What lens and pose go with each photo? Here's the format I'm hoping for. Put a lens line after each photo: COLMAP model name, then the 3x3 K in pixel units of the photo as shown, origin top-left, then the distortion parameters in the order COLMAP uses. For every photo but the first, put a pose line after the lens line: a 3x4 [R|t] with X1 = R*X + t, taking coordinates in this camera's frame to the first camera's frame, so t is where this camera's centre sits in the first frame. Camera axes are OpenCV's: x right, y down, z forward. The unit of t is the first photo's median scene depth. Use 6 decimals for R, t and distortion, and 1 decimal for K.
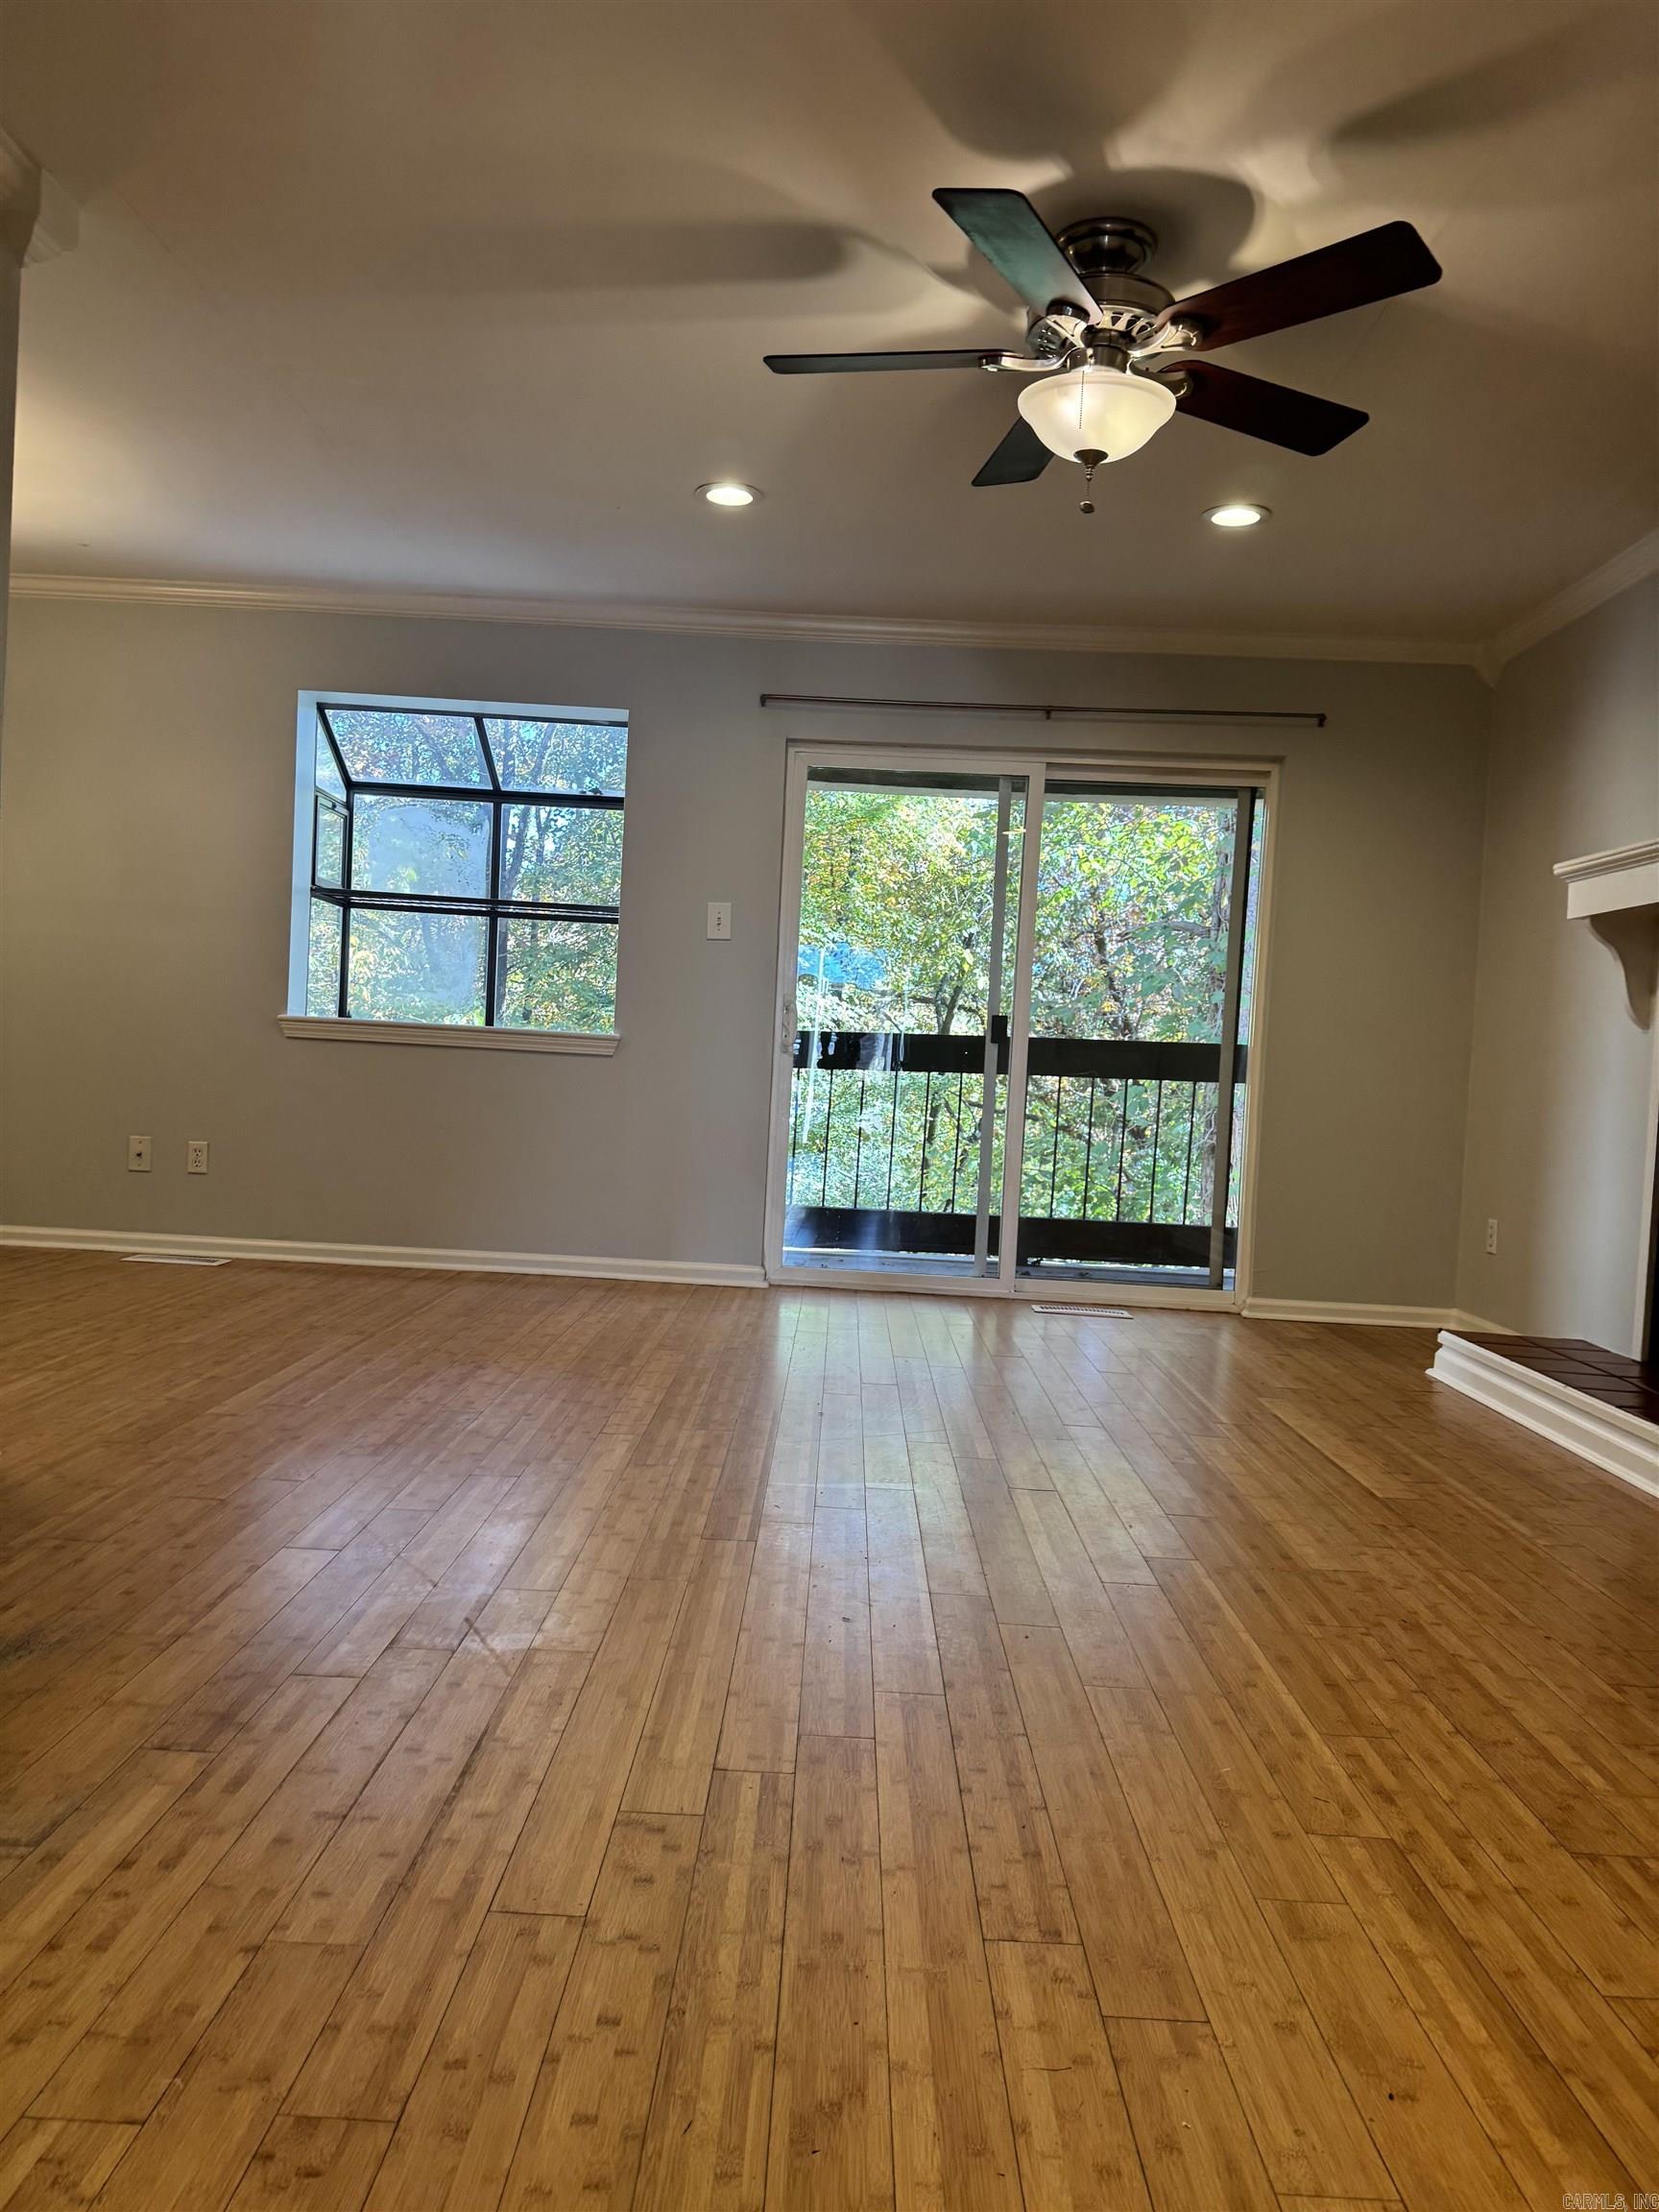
lens RADIAL K [[1544.3, 0, 818.8], [0, 1544.3, 1116.3], [0, 0, 1]] dist [0.080255, -0.105482]
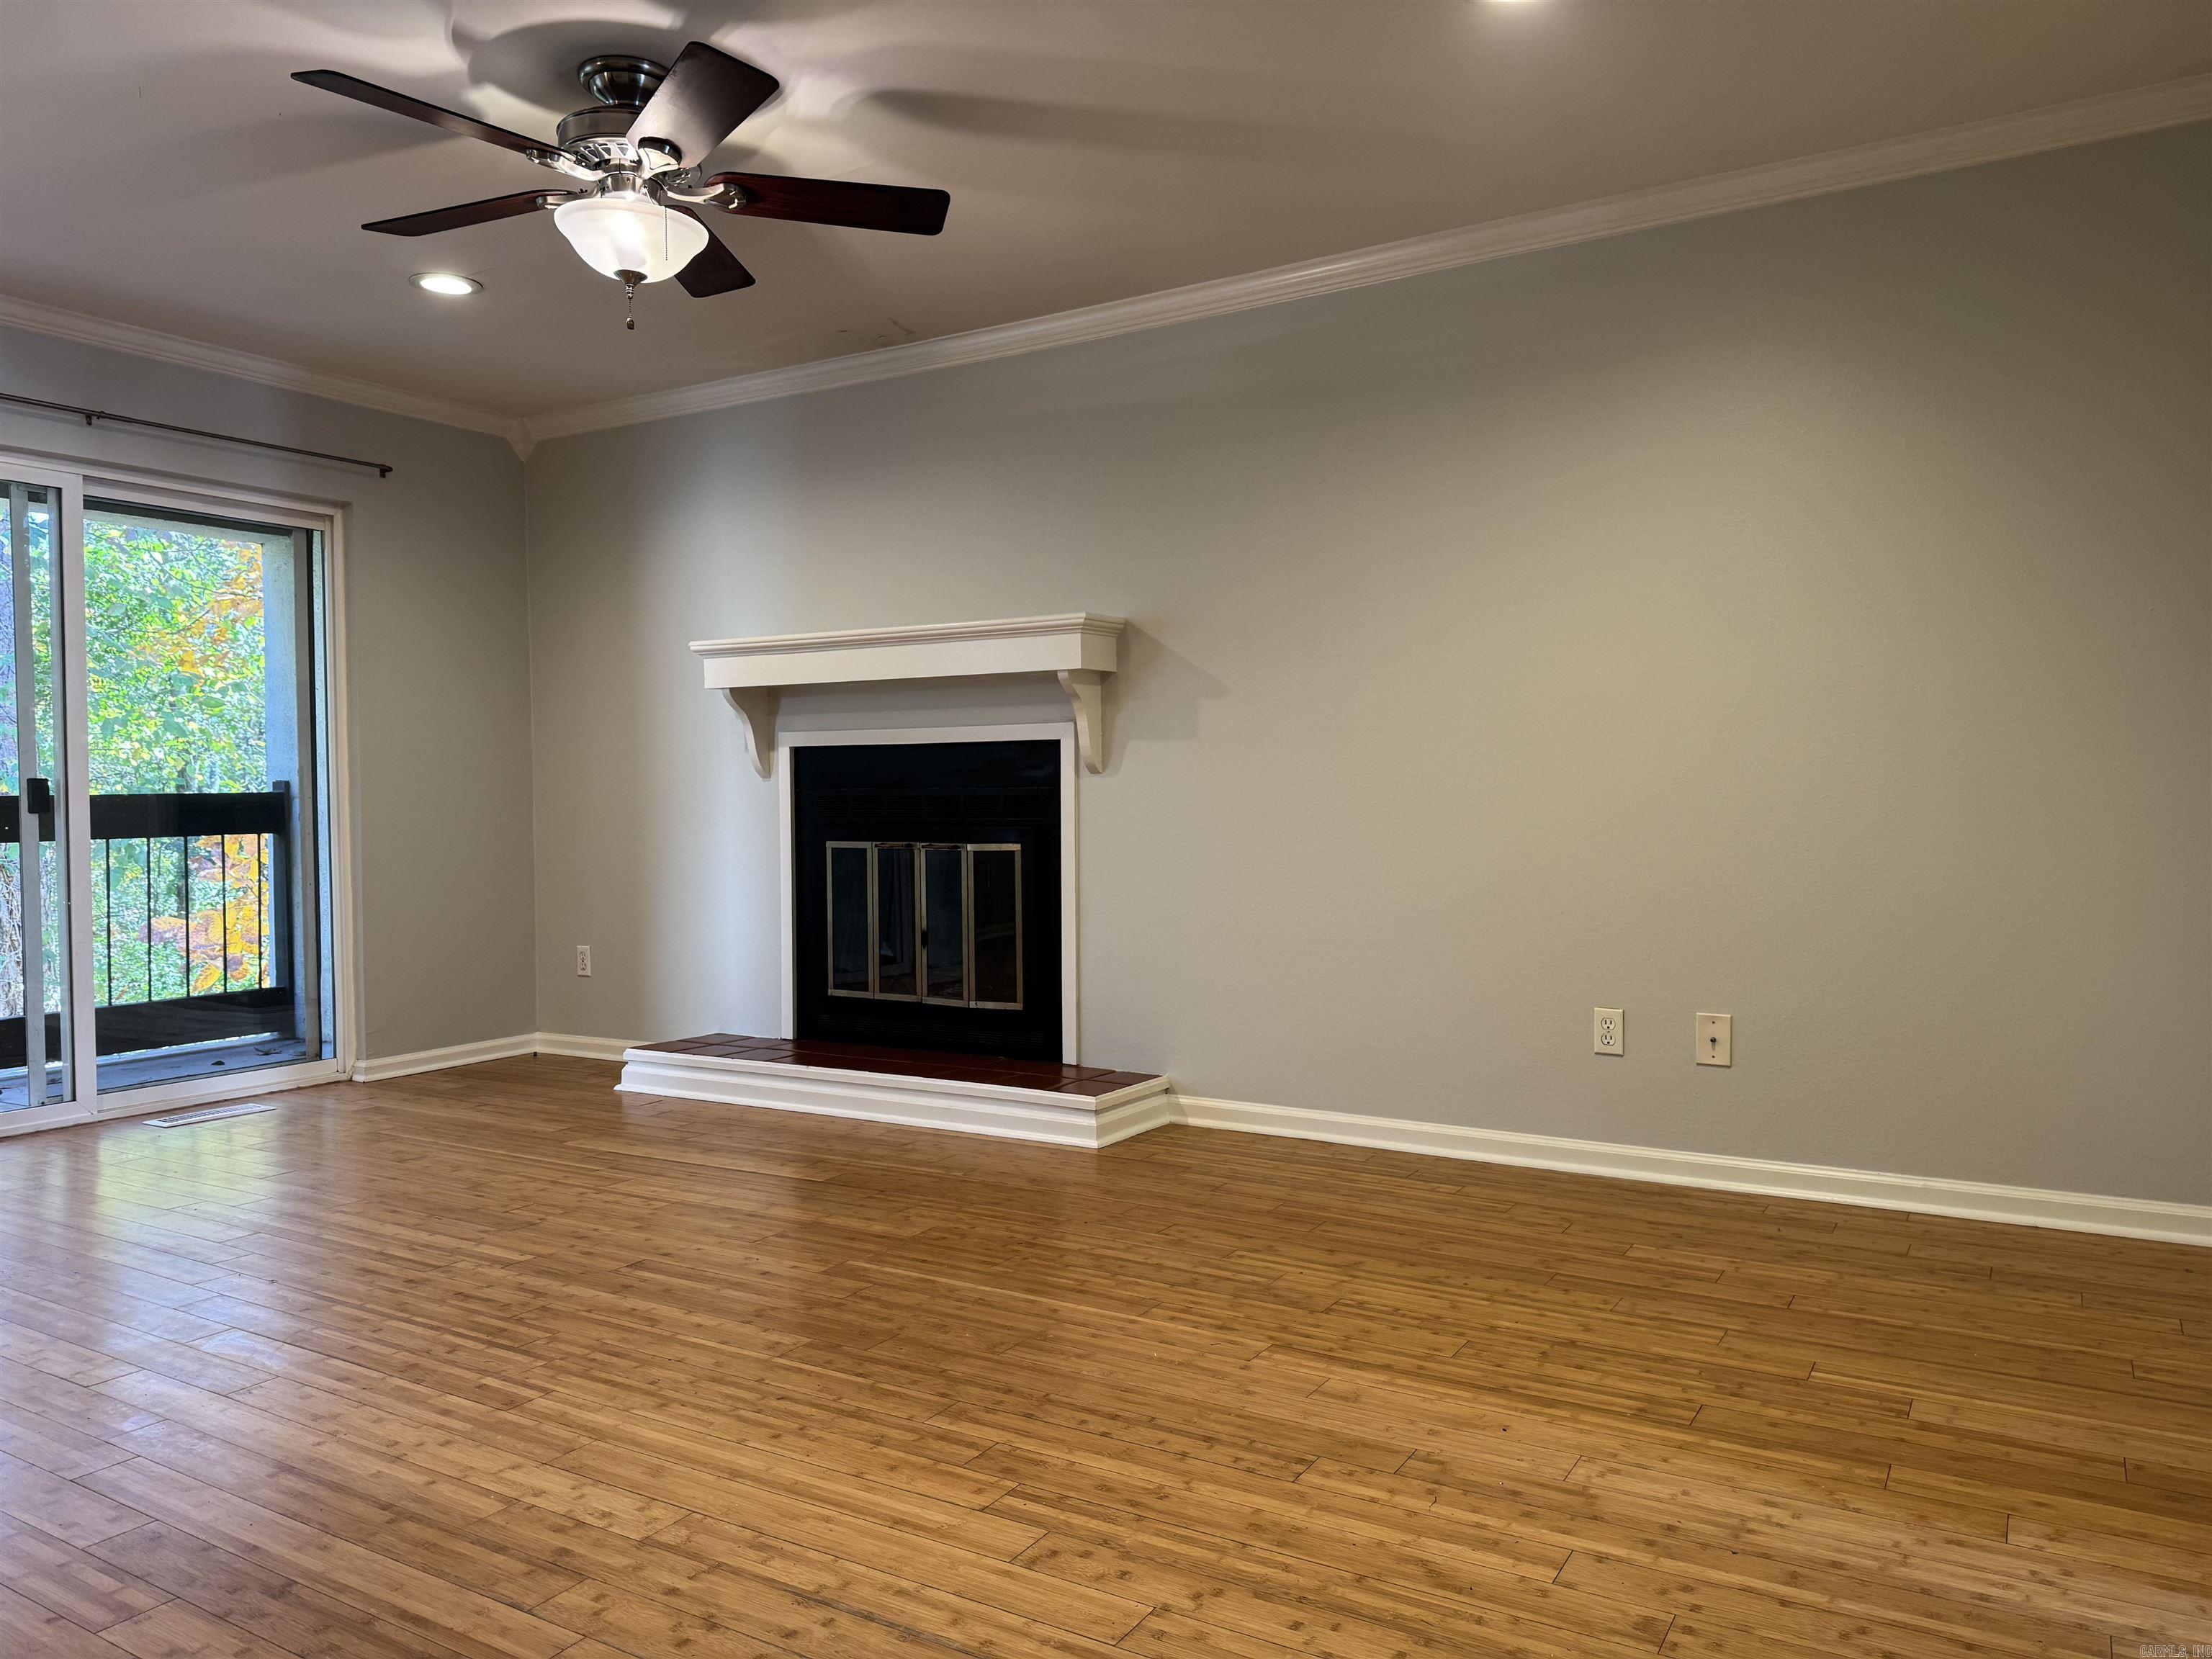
lens RADIAL K [[1538.0, 0, 1106.0], [0, 1538.0, 829.5], [0, 0, 1]] dist [0.158166, -0.288096]
pose [[0.500606, -0.072006, 0.862675, -0.646967], [0.064013, 0.996885, 0.046061, -0.082790], [-0.863305, 0.032164, 0.503656, 0.218730]]
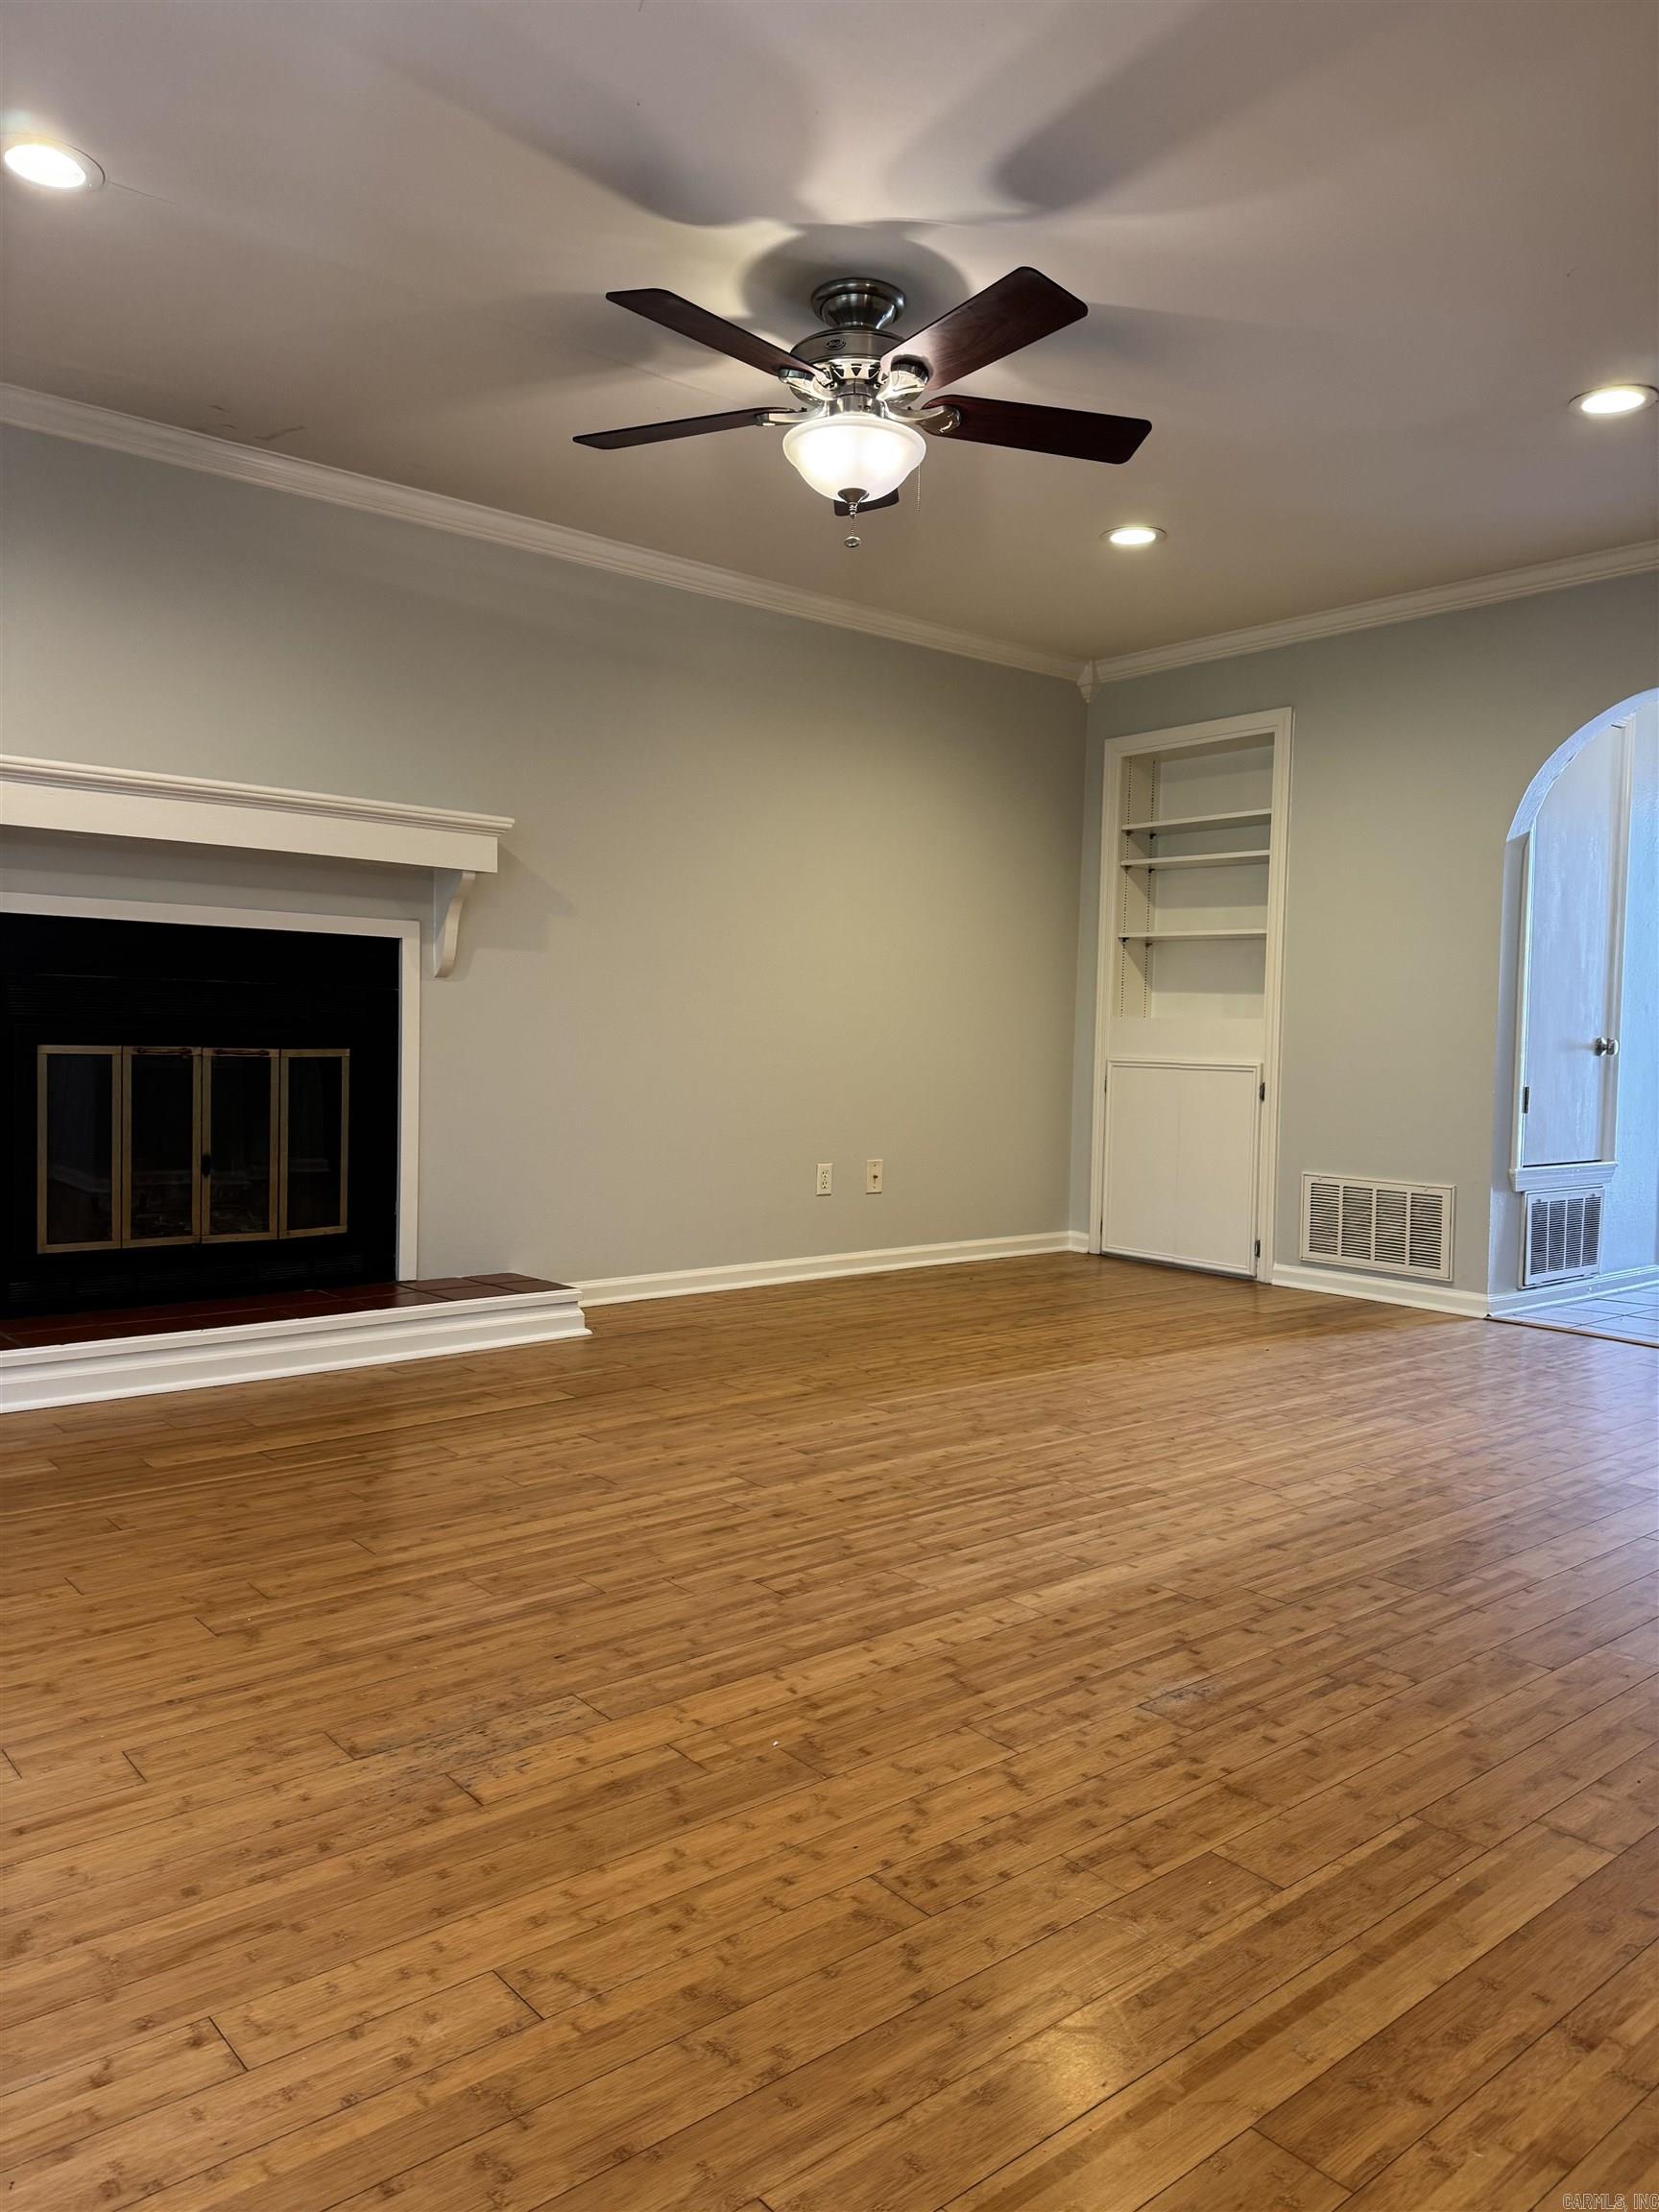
lens RADIAL K [[1538.0, 0, 838.4], [0, 1538.0, 1102.4], [0, 0, 1]] dist [0.158166, -0.288096]
pose [[-0.662410, -0.103262, 0.741990, -0.719412], [-0.031943, 0.993447, 0.109740, -0.130644], [-0.748460, 0.048992, -0.661368, 1.880079]]
